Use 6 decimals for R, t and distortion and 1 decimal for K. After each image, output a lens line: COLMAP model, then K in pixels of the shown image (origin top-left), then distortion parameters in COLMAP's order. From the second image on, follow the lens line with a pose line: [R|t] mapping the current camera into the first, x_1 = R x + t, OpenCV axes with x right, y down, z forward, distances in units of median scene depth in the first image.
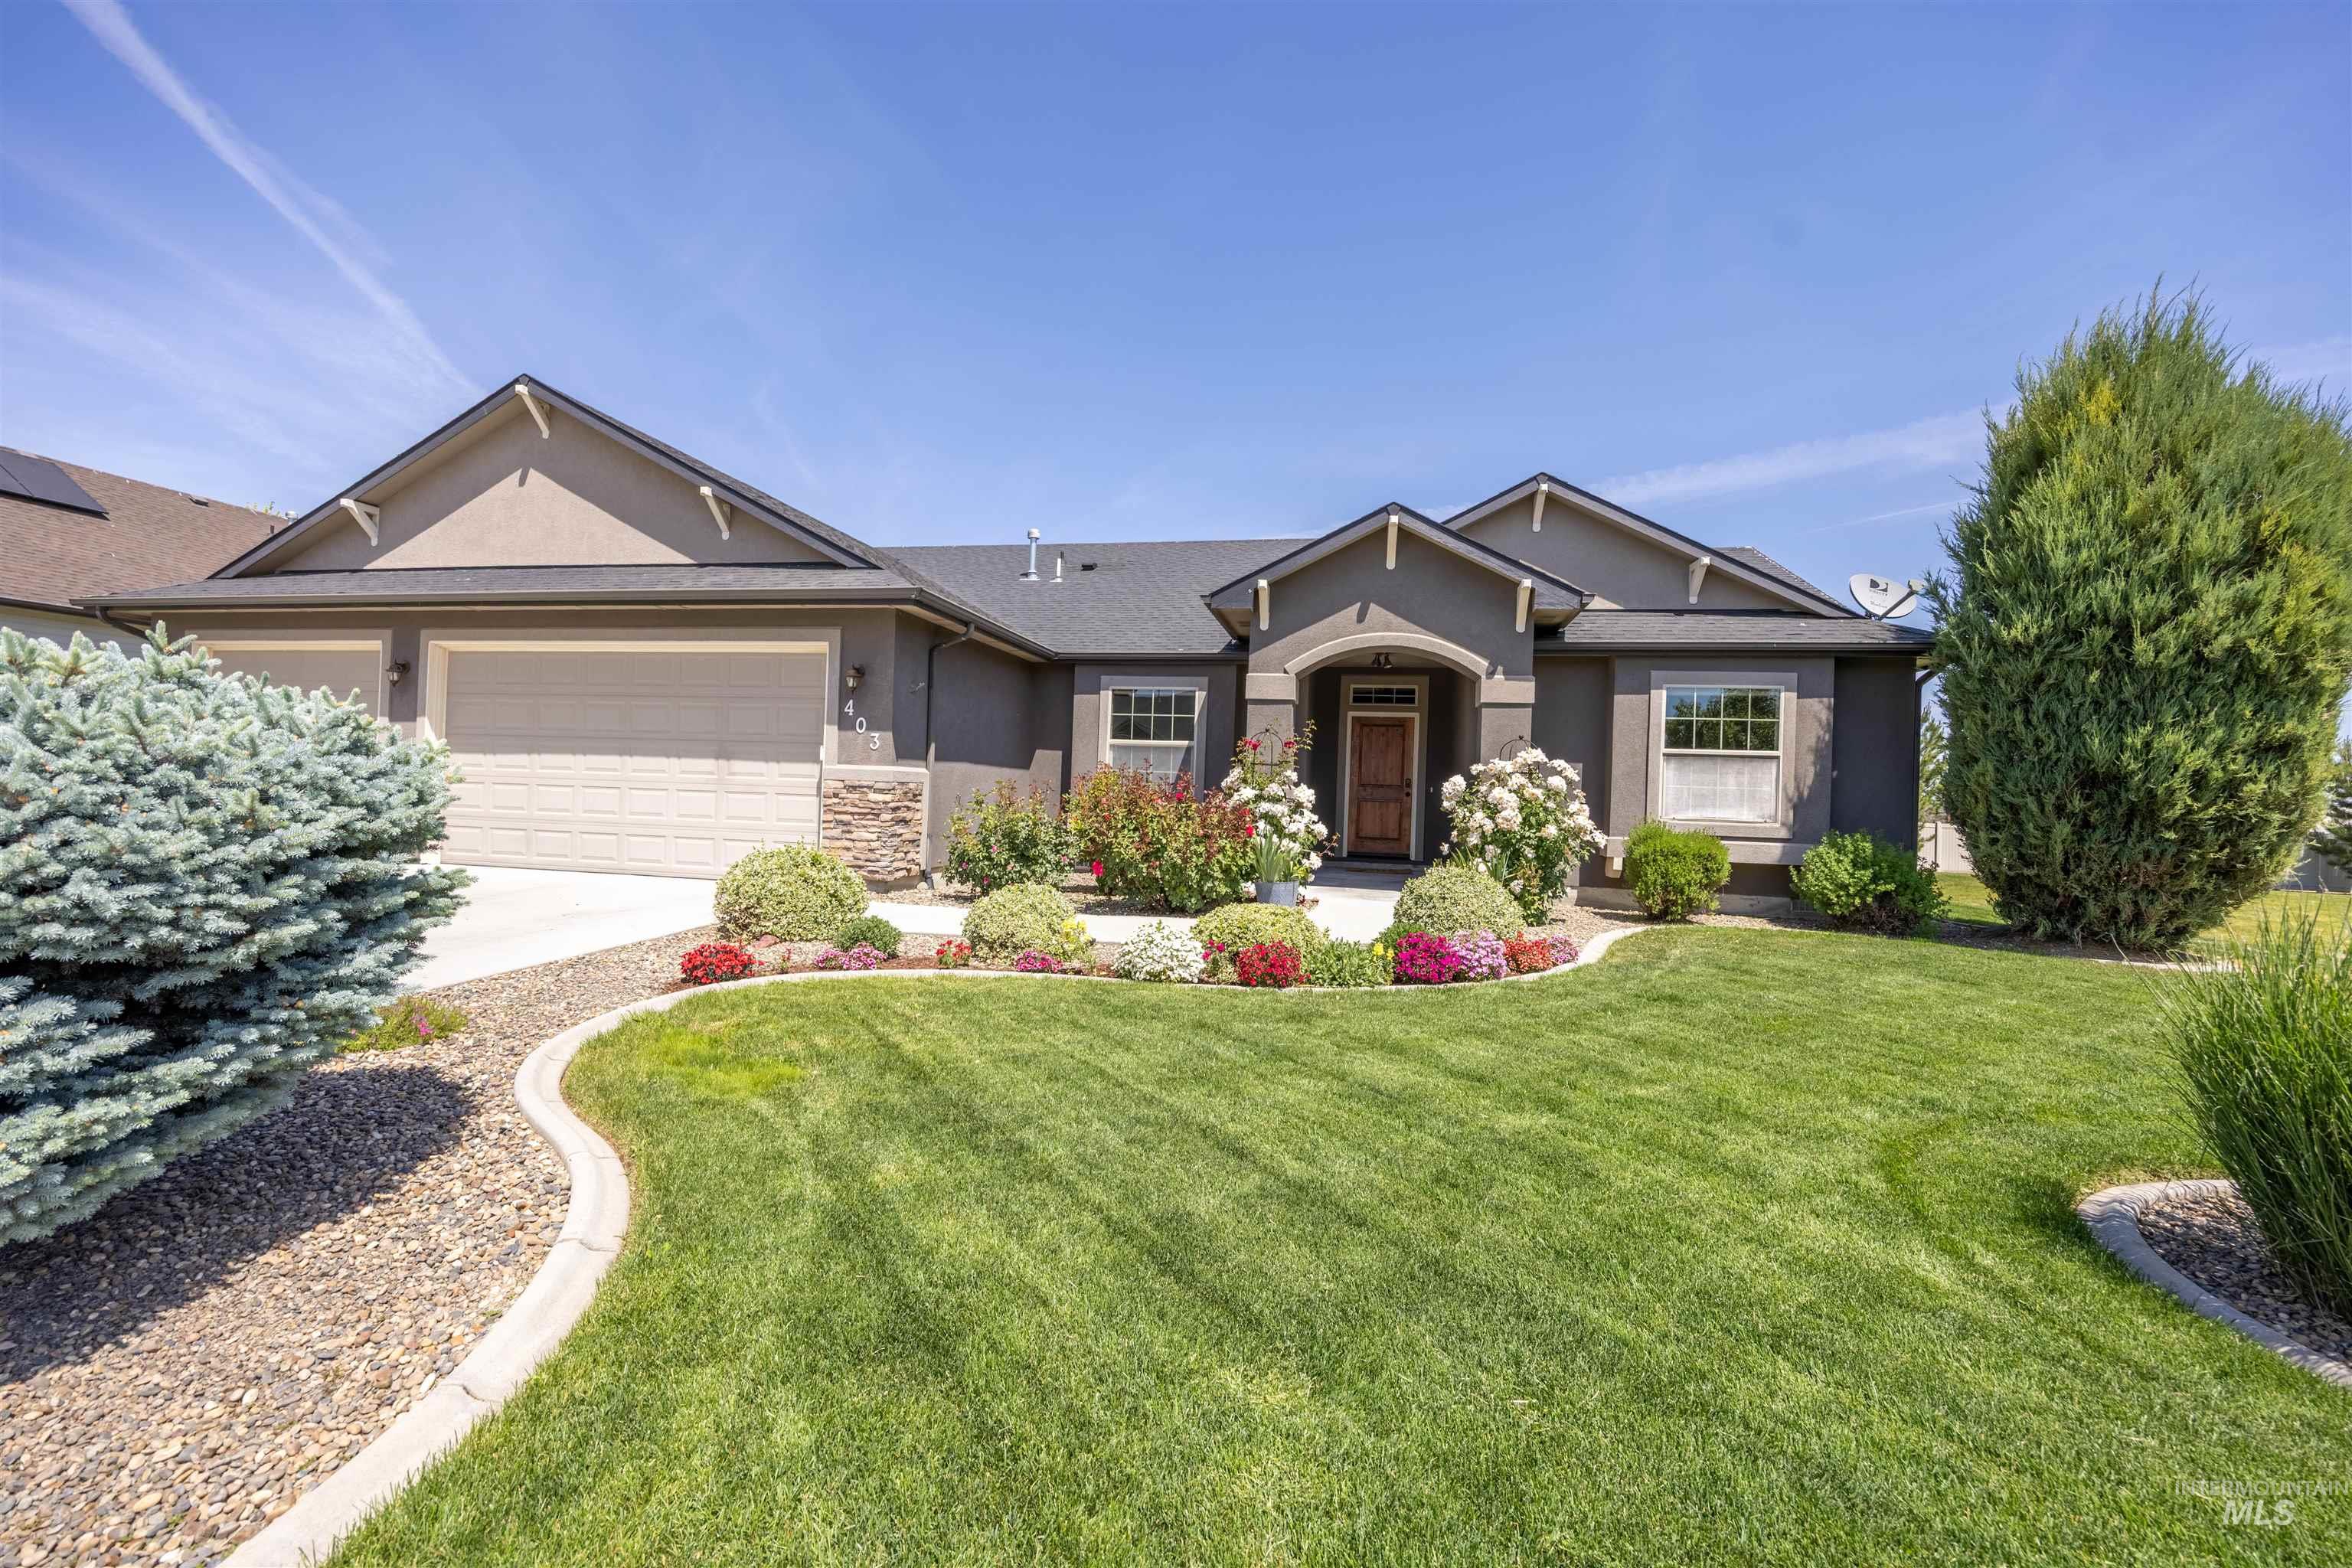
lens RADIAL K [[892.5, 0, 1175.4], [0, 892.5, 786.0], [0, 0, 1]] dist [-0.001309, -0.000220]
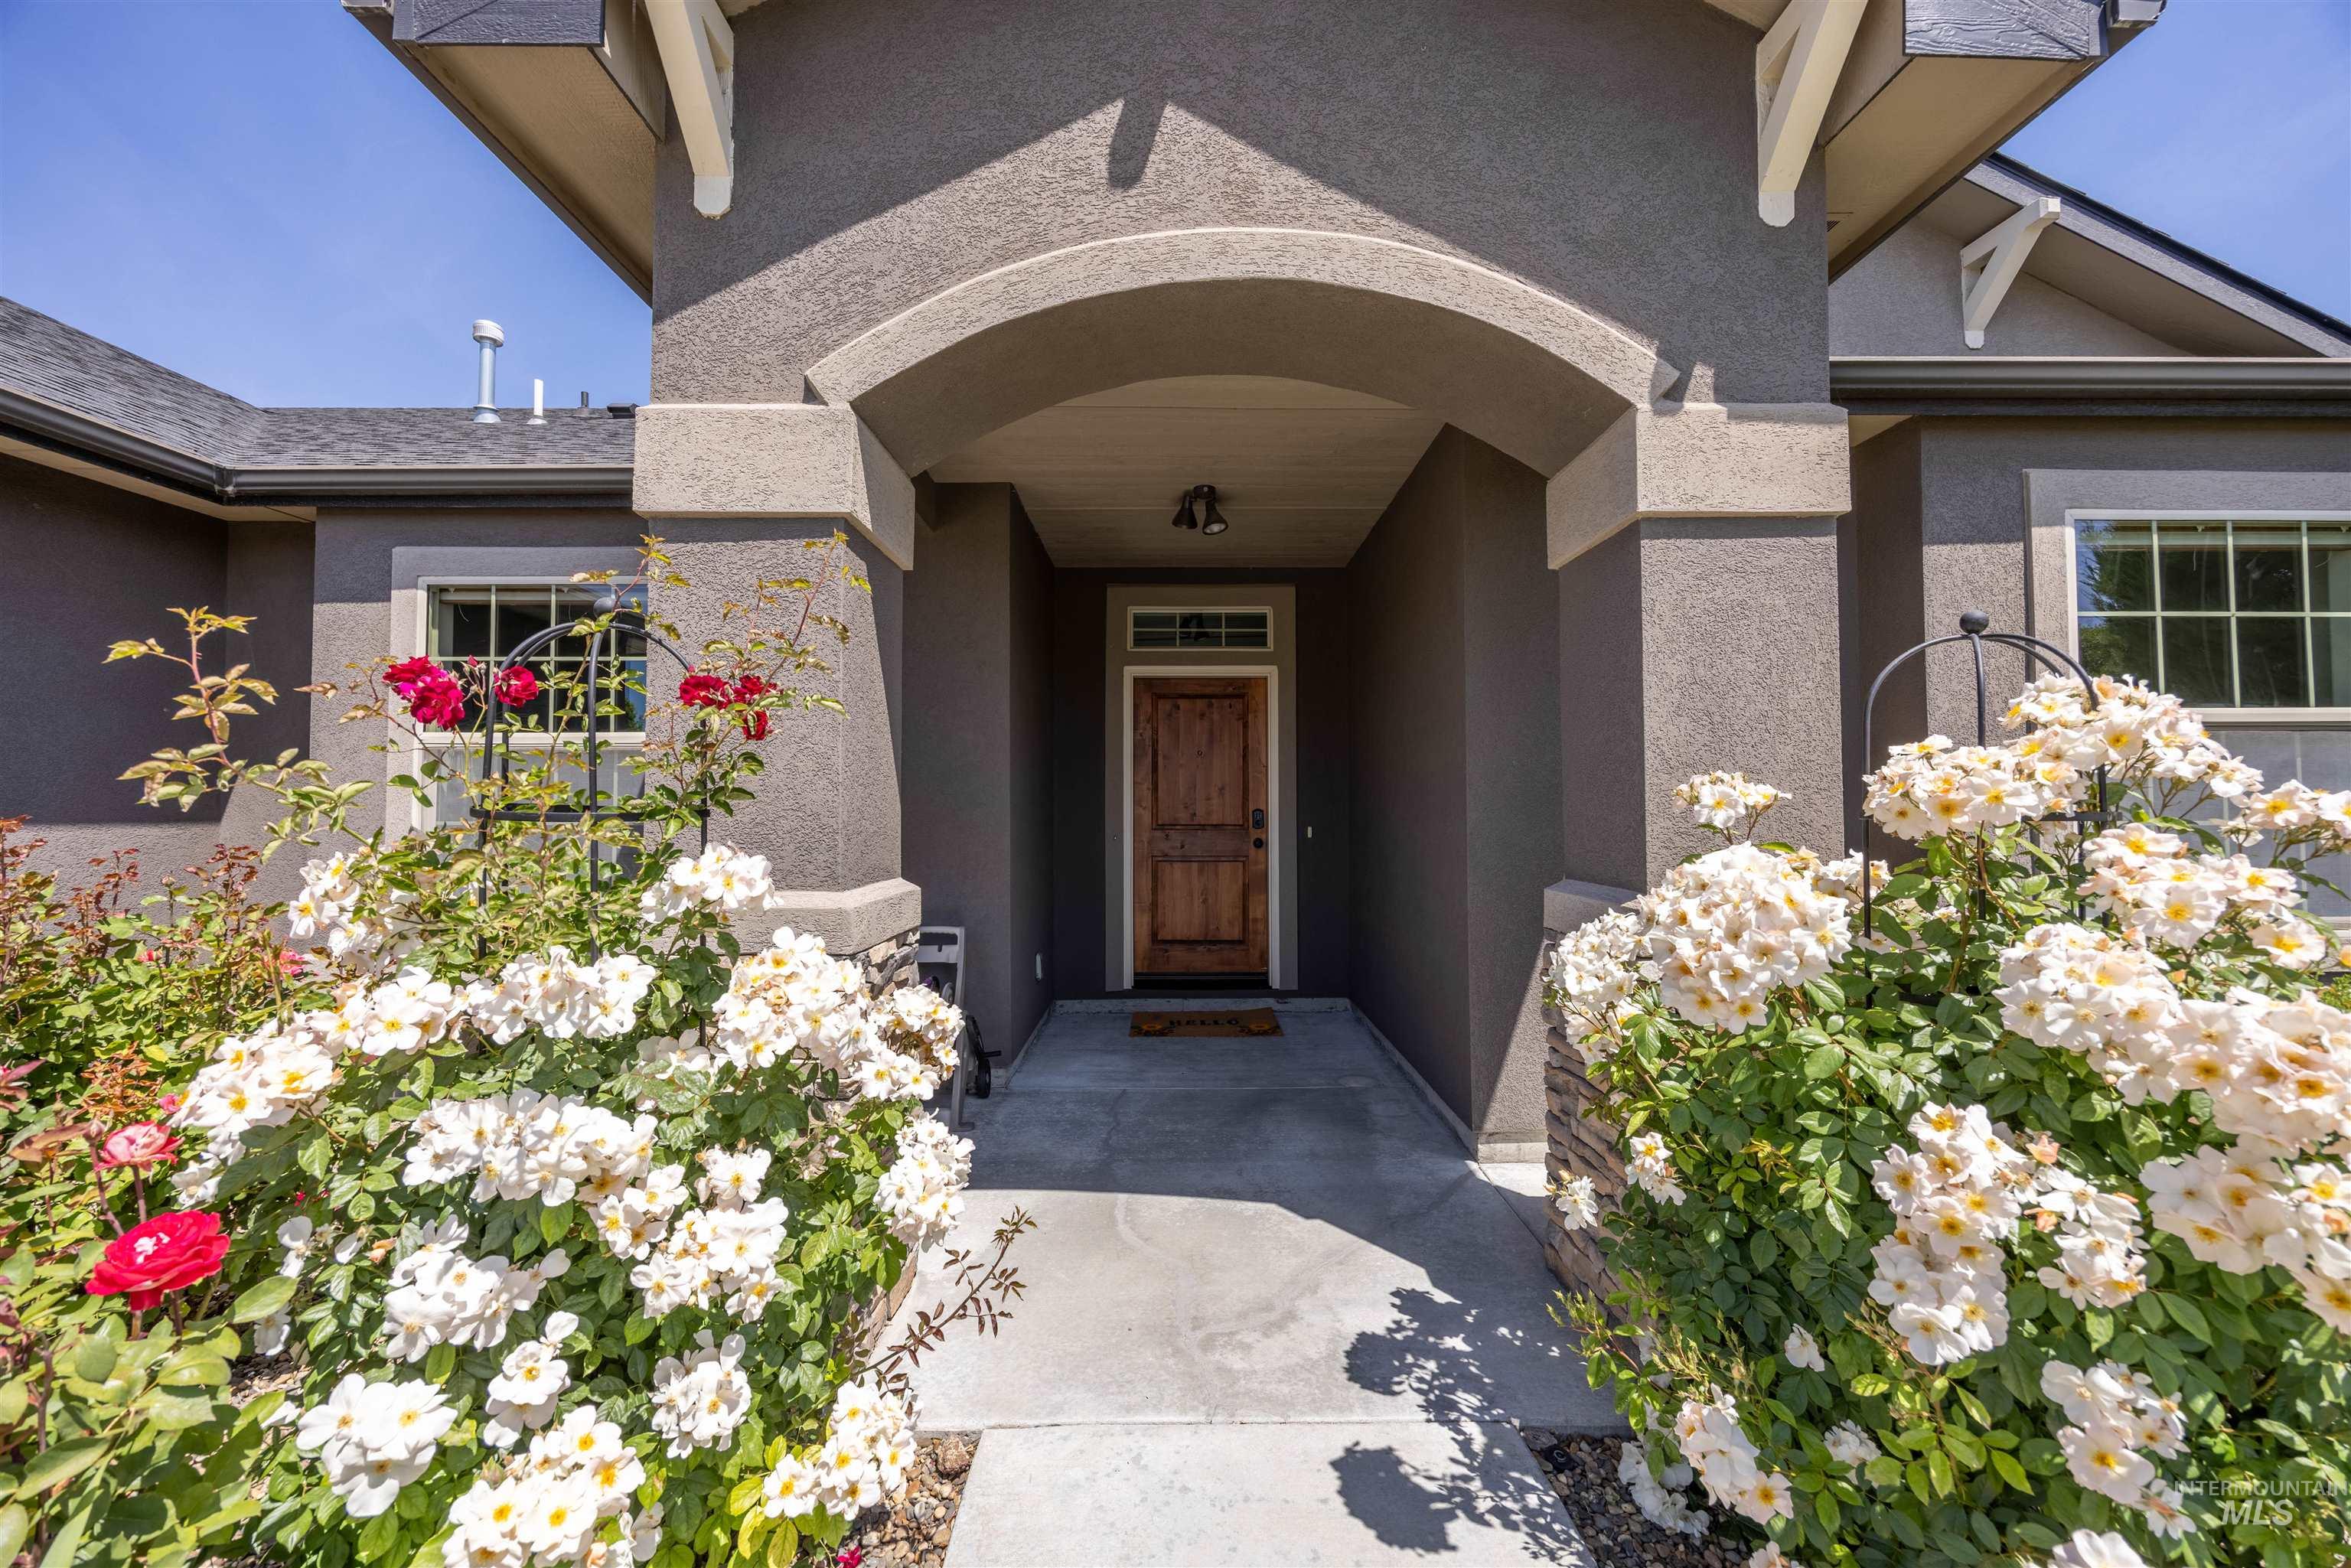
lens RADIAL K [[892.1, 0, 1177.3], [0, 892.1, 783.4], [0, 0, 1]] dist [-0.001309, -0.000220]
pose [[0.974485, -0.031825, 0.222184, 0.119796], [0.036394, 0.999201, -0.016501, -0.016054], [-0.221481, 0.024166, 0.974865, 0.566480]]
